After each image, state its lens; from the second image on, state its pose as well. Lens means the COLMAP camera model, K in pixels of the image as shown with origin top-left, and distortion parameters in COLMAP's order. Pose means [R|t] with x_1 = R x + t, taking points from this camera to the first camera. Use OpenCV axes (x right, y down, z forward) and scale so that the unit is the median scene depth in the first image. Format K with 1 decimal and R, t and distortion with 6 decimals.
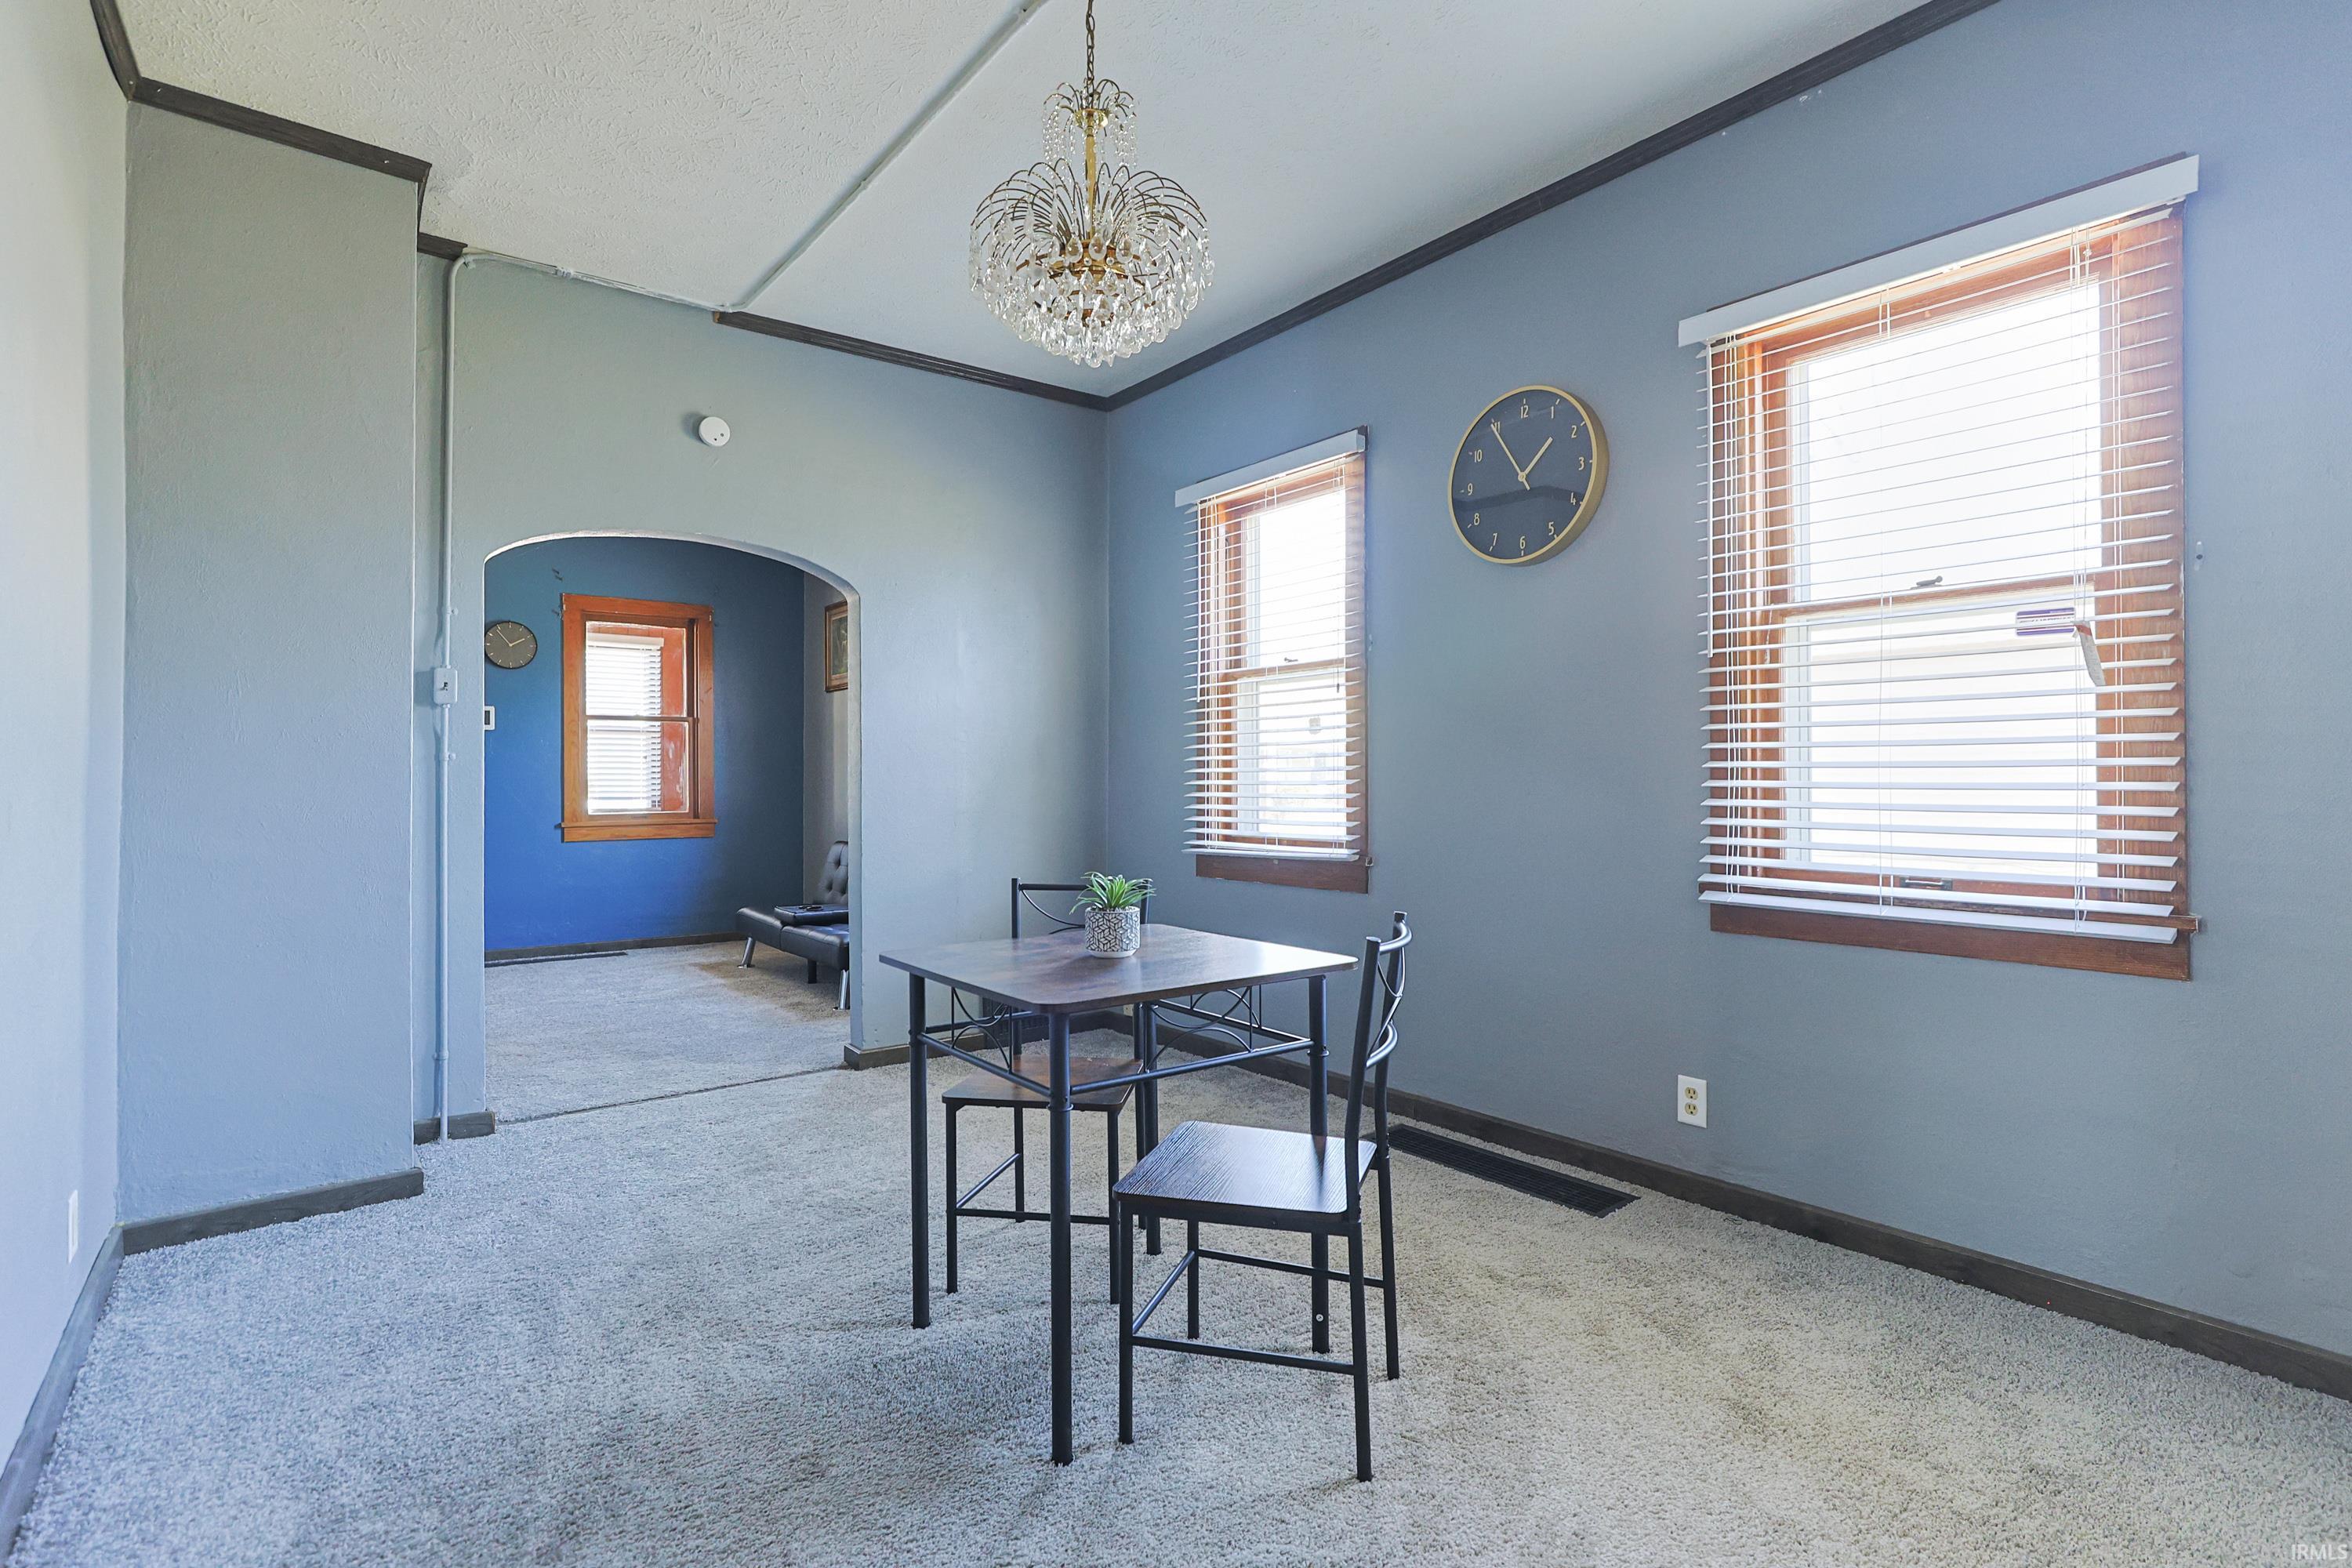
lens RADIAL K [[1143.2, 0, 1176.0], [0, 1143.2, 784.0], [0, 0, 1]] dist [-0.024526, 0.015420]
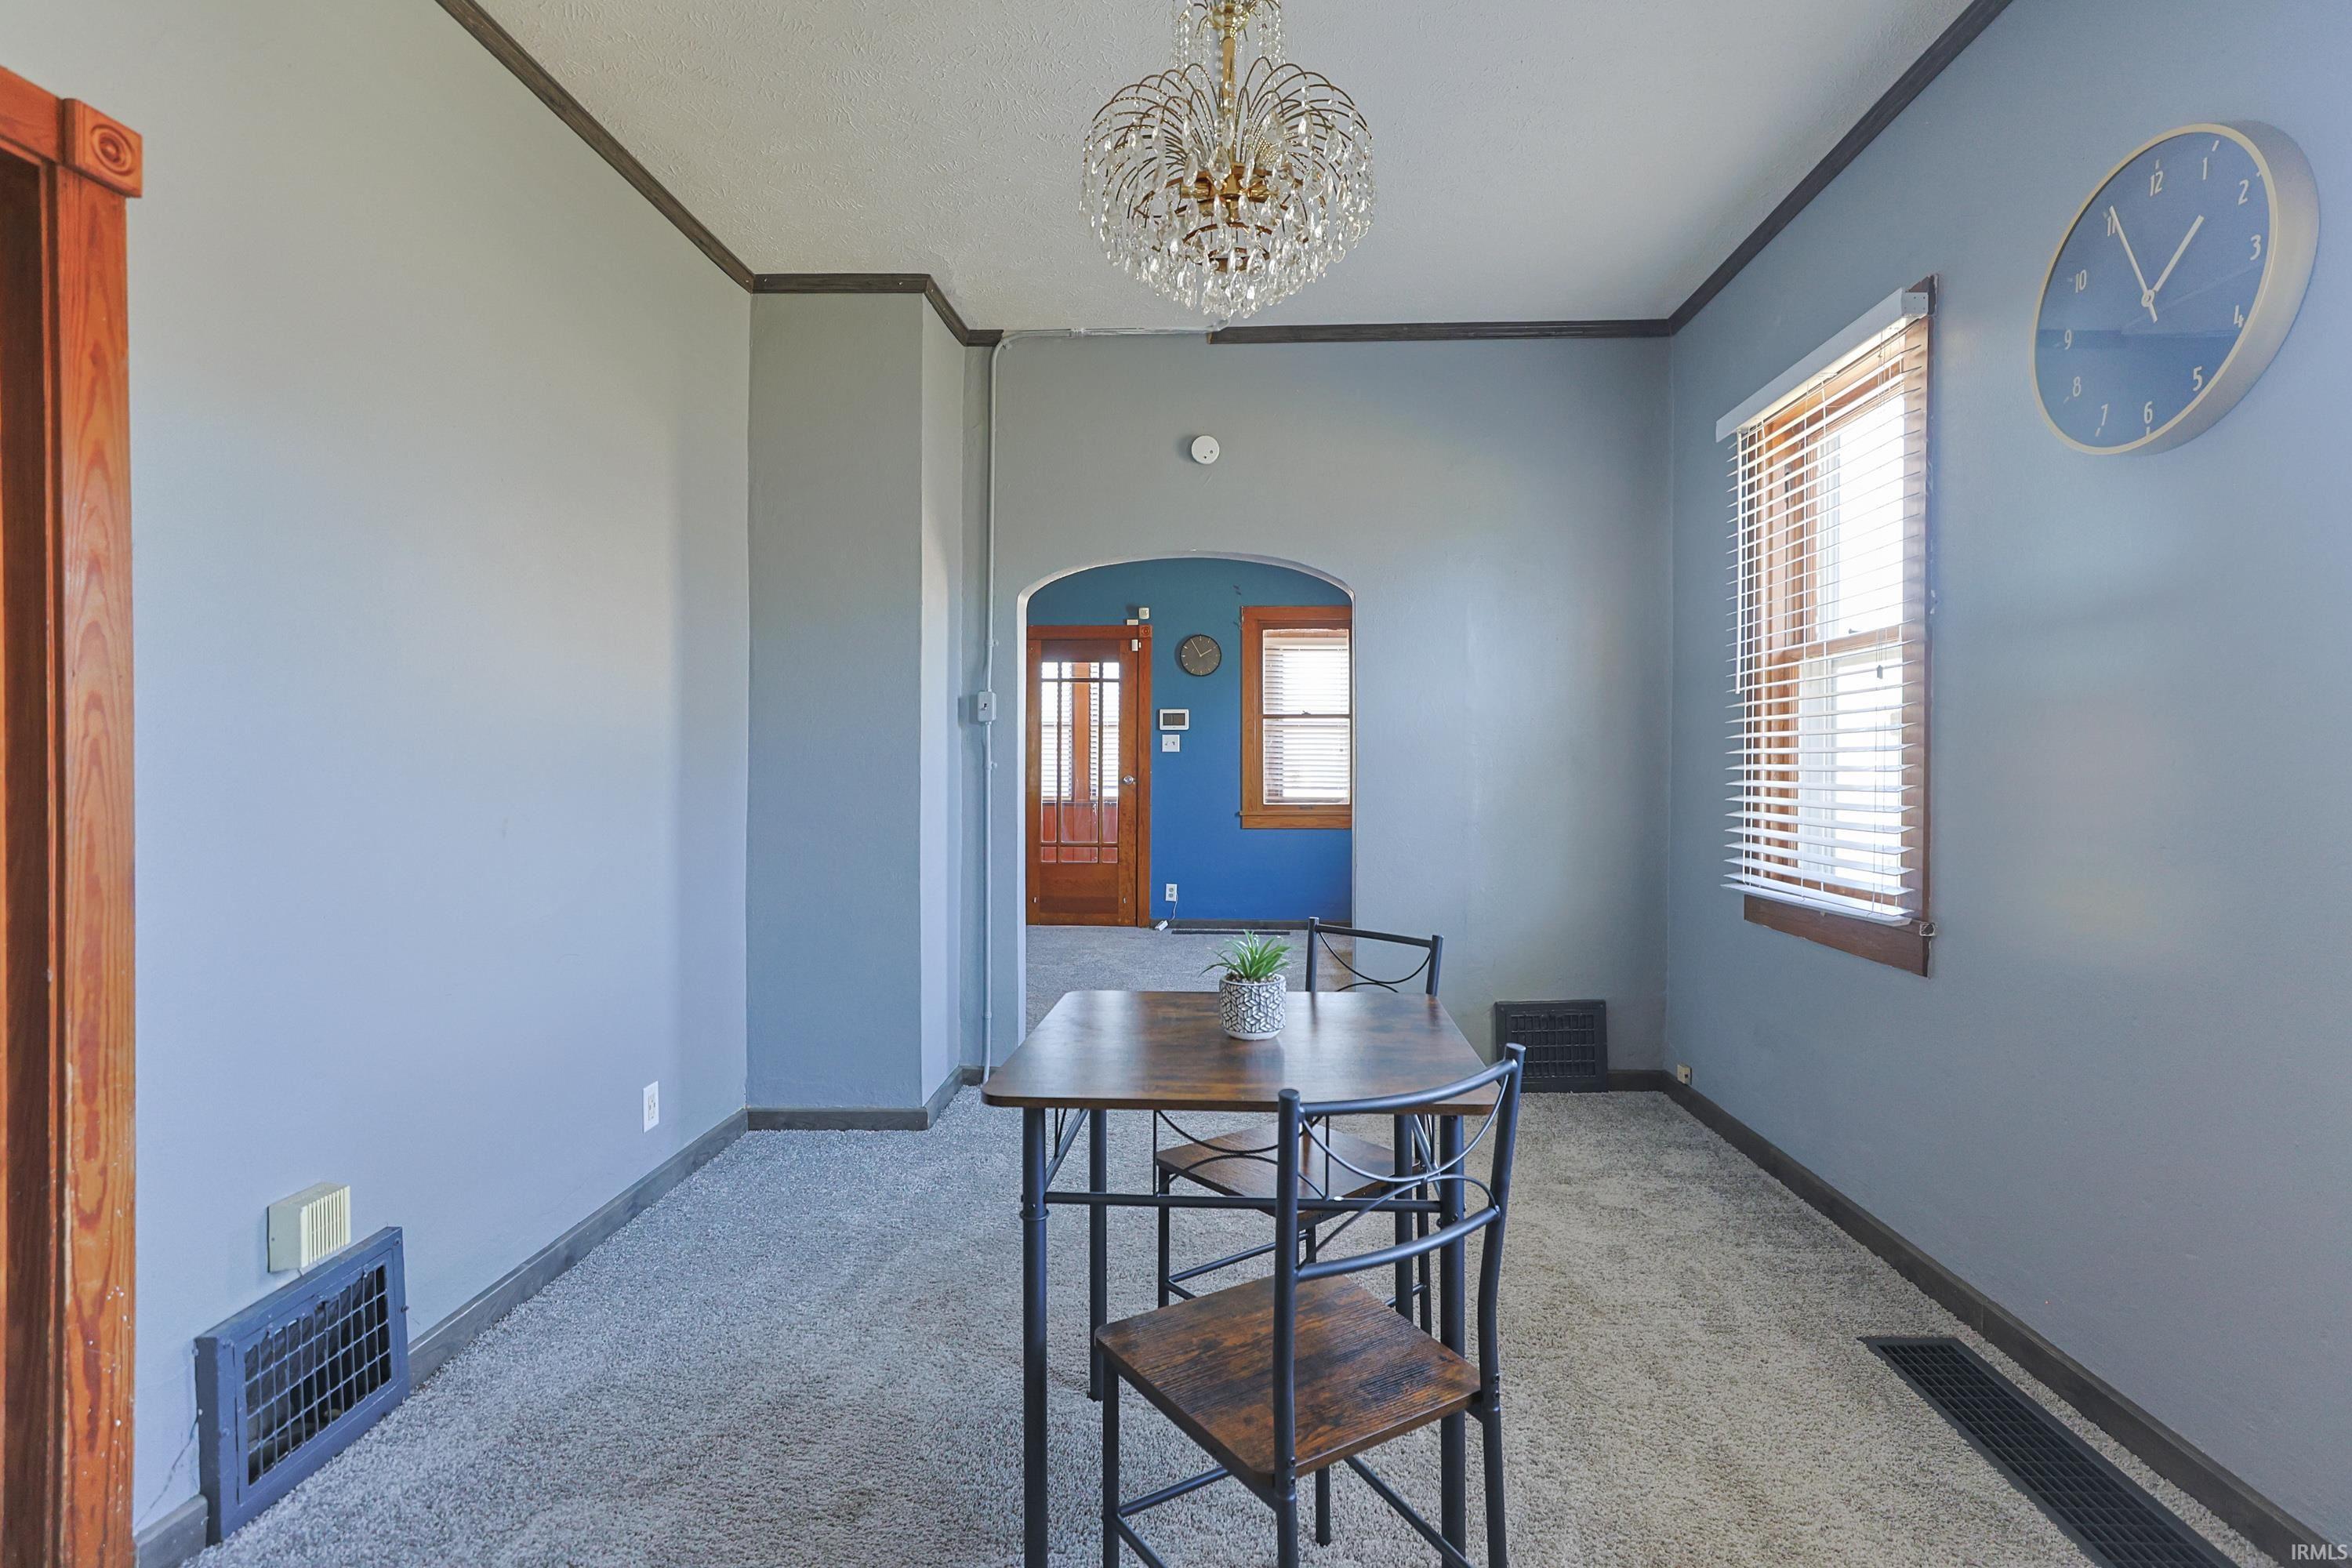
lens RADIAL K [[1129.0, 0, 1177.4], [0, 1129.0, 772.1], [0, 0, 1]] dist [-0.023114, 0.014068]
pose [[0.760669, 0.010553, -0.649054, 0.262026], [-0.005991, 0.999939, 0.009236, -0.027613], [0.649112, -0.003137, 0.760686, 0.217032]]
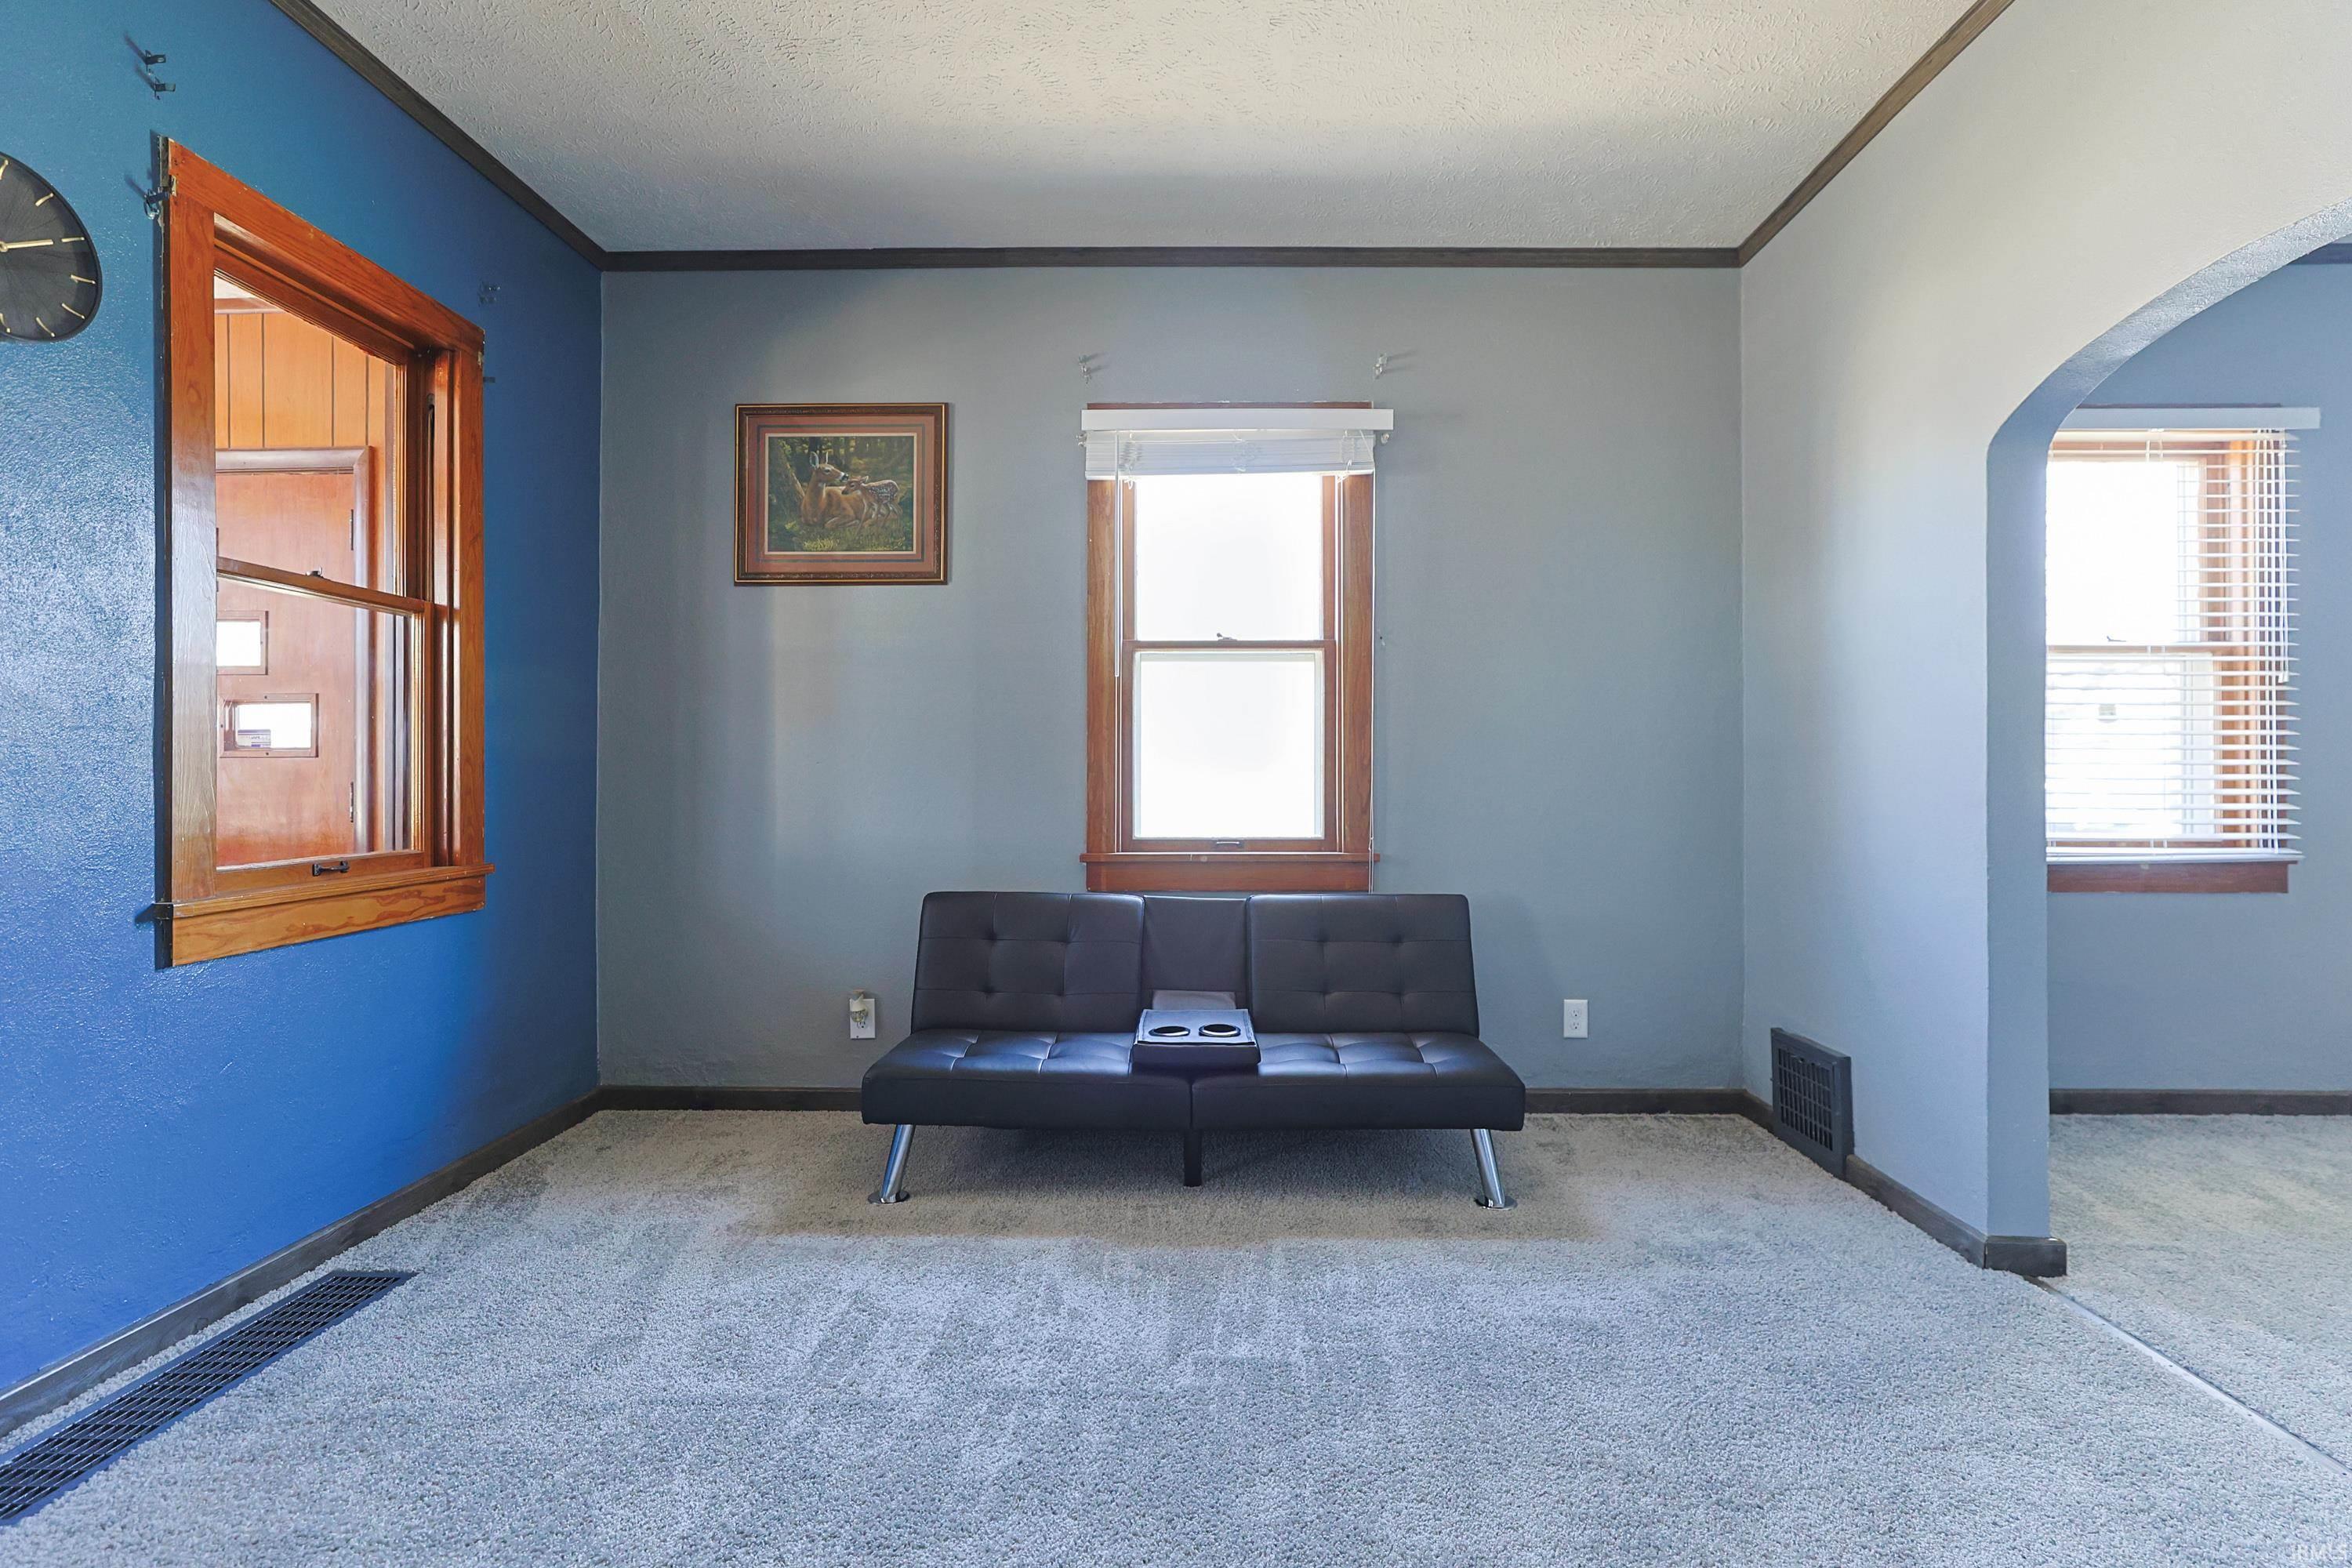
lens RADIAL K [[1129.0, 0, 1177.4], [0, 1129.0, 772.1], [0, 0, 1]] dist [-0.023114, 0.014068]
pose [[0.613891, 0.007820, 0.789352, -1.169882], [-0.001588, 0.999961, -0.008672, 0.003624], [-0.789389, 0.004070, 0.613879, 1.176629]]
